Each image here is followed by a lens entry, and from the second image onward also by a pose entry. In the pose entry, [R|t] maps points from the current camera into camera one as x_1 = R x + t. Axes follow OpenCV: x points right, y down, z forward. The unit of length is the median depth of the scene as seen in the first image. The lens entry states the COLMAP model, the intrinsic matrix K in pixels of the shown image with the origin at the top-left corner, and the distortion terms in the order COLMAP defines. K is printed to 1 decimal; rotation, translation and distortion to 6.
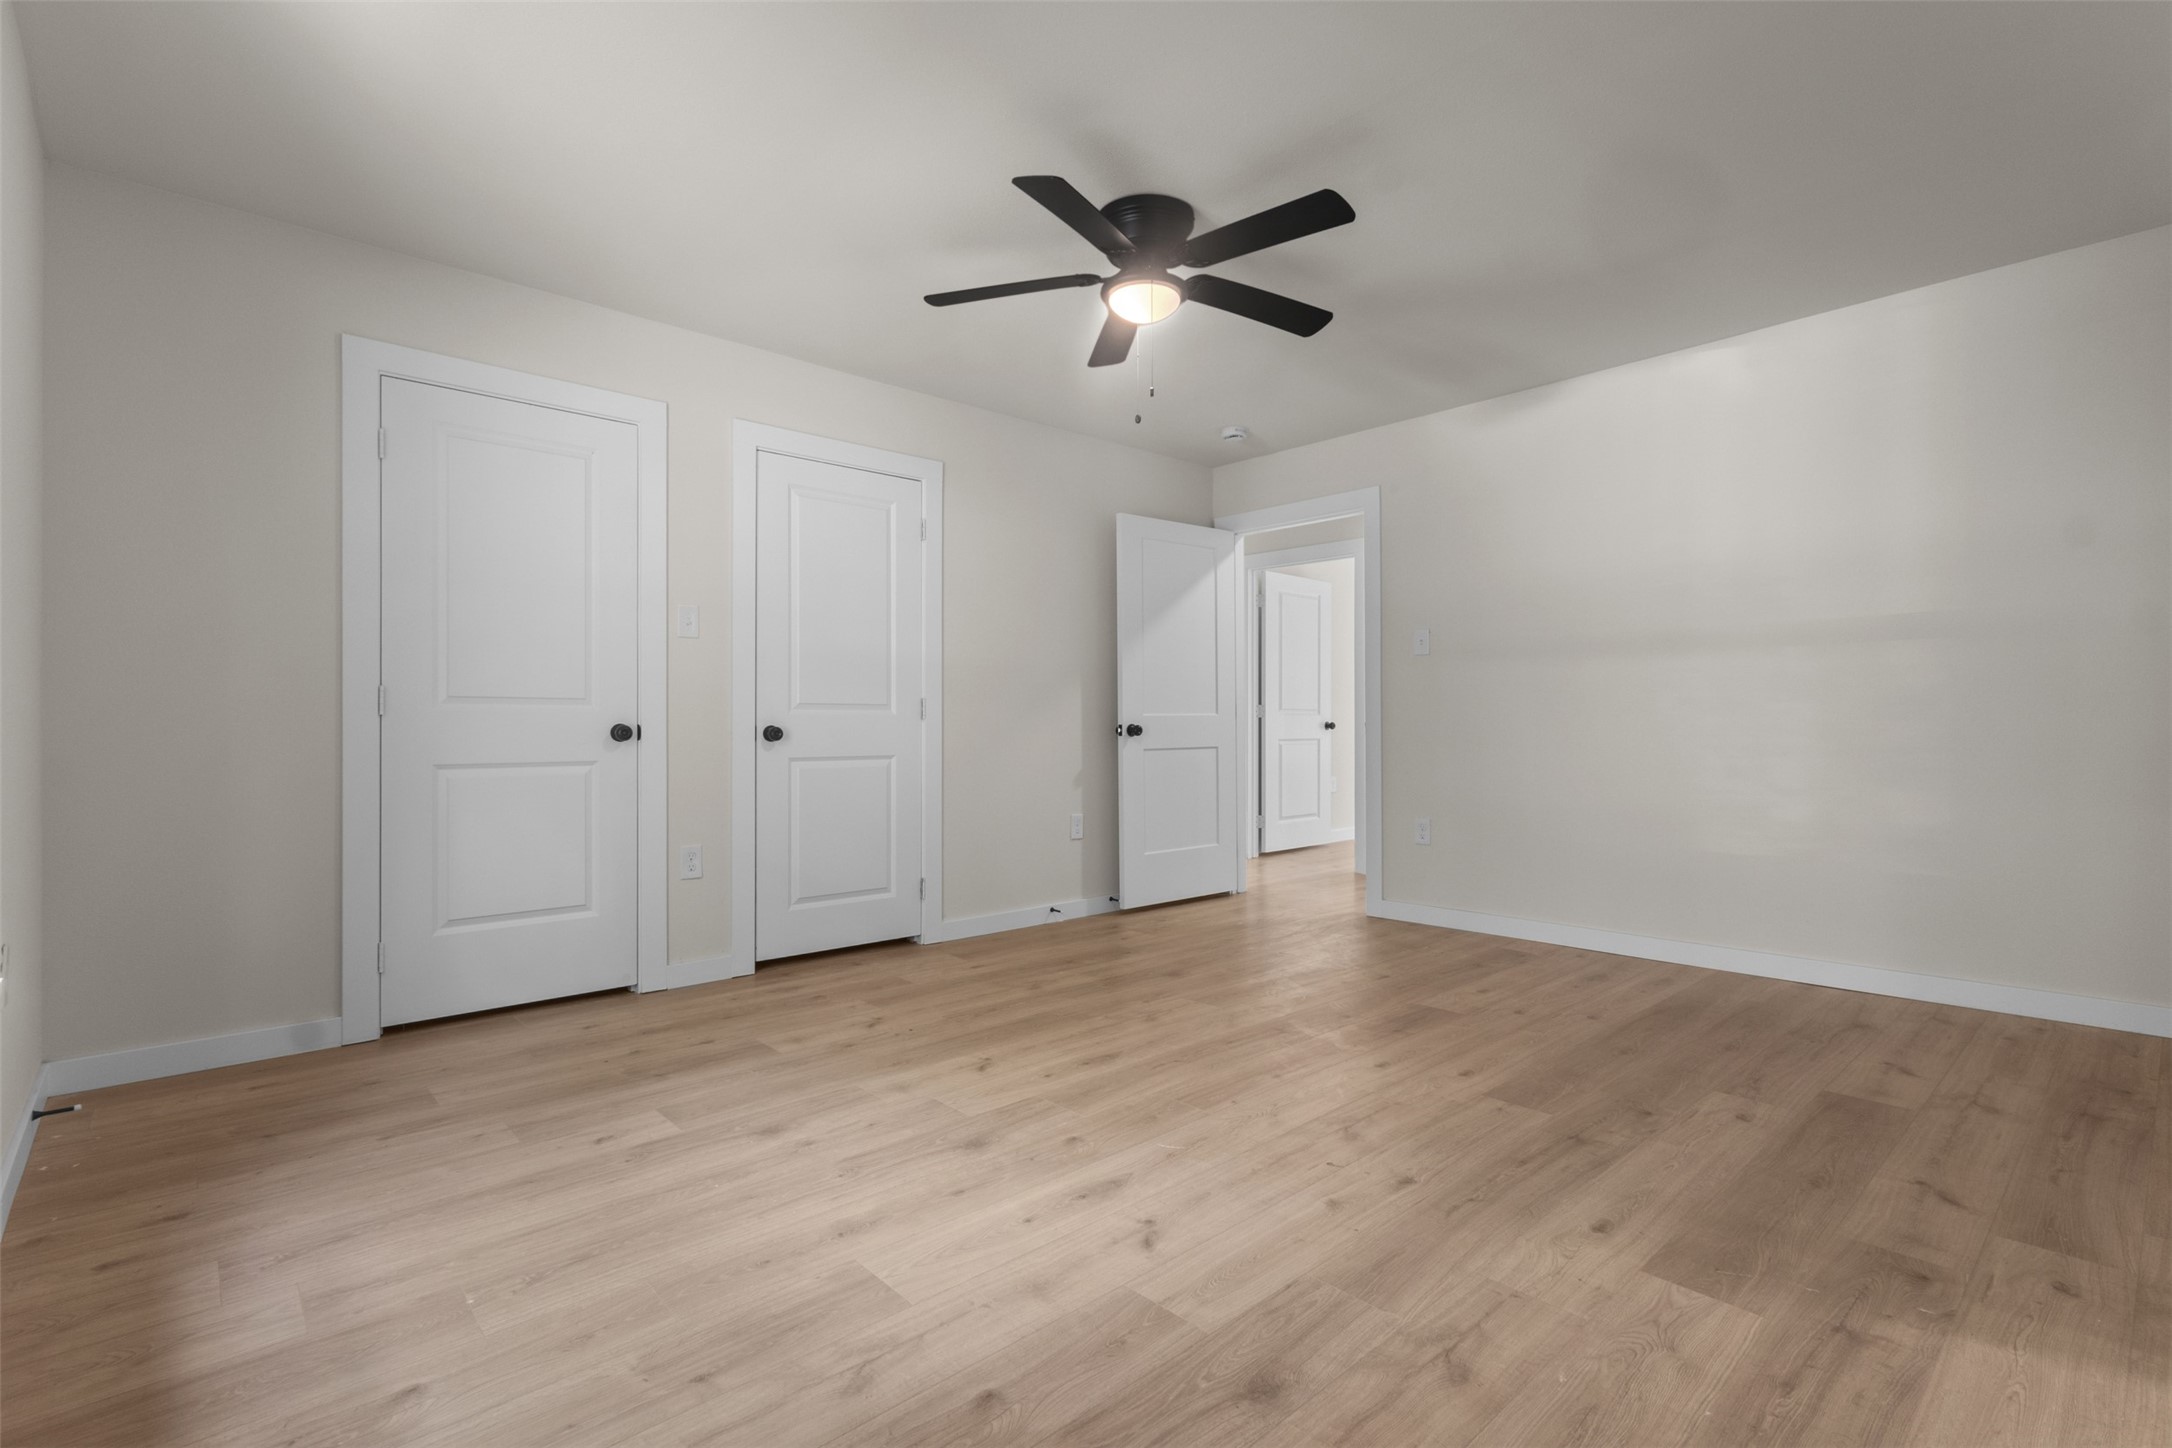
lens RADIAL K [[1004.4, 0, 1084.6], [0, 1004.4, 722.0], [0, 0, 1]] dist [-0.001471, 0.000428]
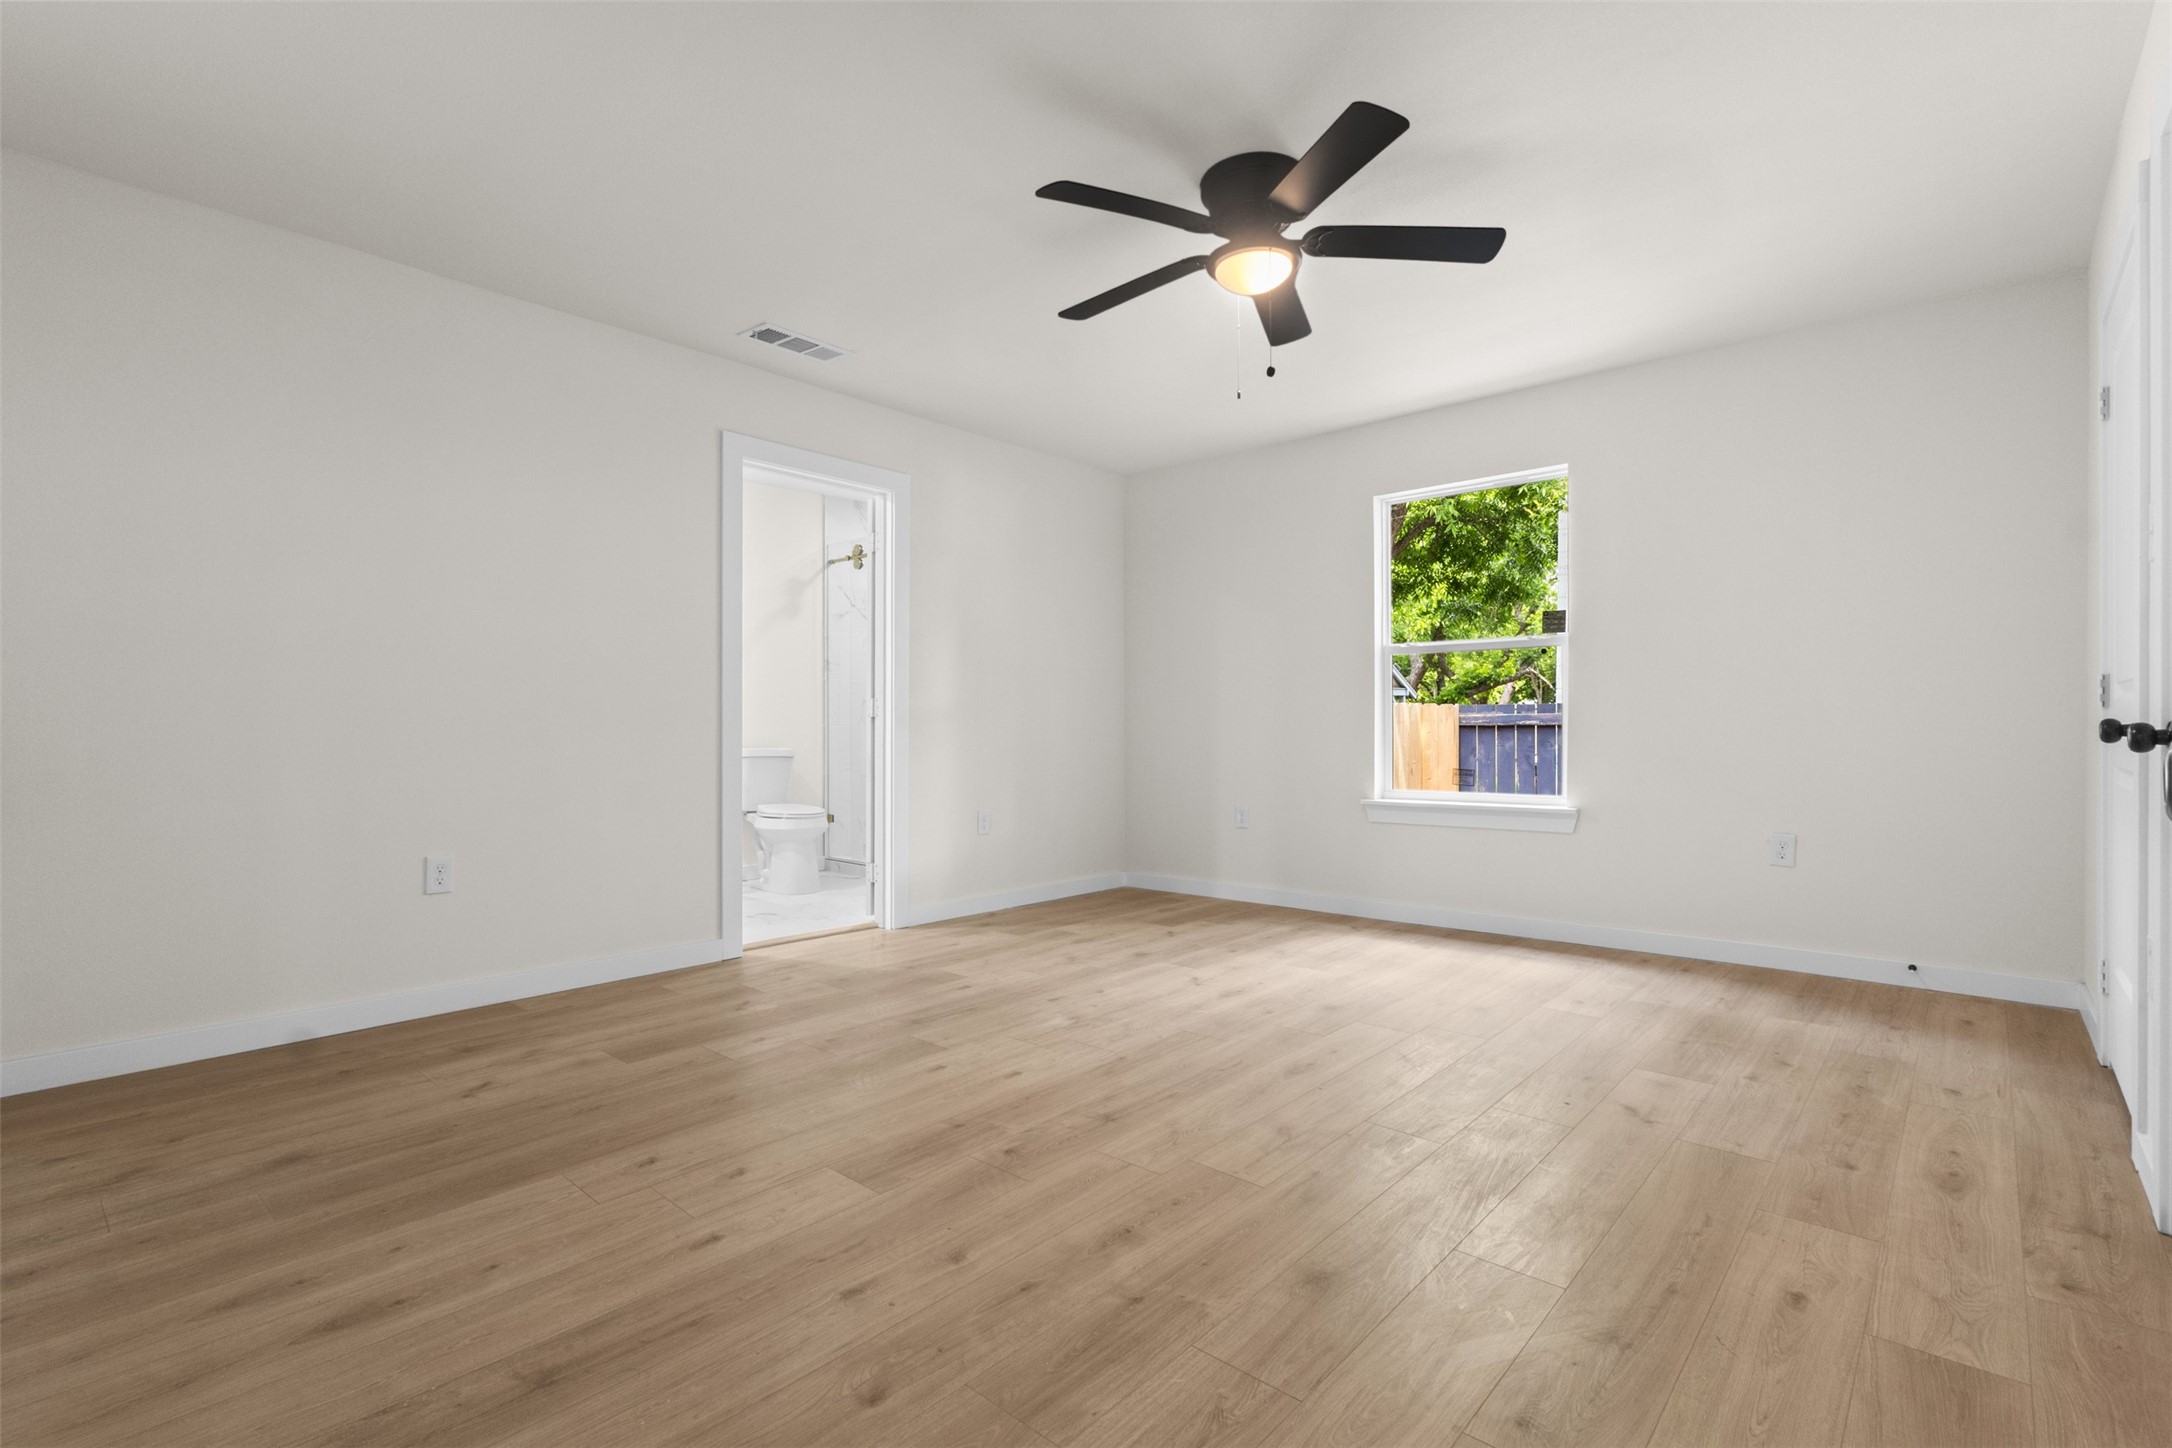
lens RADIAL K [[1004.4, 0, 1084.6], [0, 1004.4, 722.0], [0, 0, 1]] dist [-0.001471, 0.000428]
pose [[-0.994234, 0.007517, -0.106972, 0.360972], [0.007933, 0.999963, -0.003458, 0.003213], [0.106942, -0.004287, -0.994256, 2.167019]]
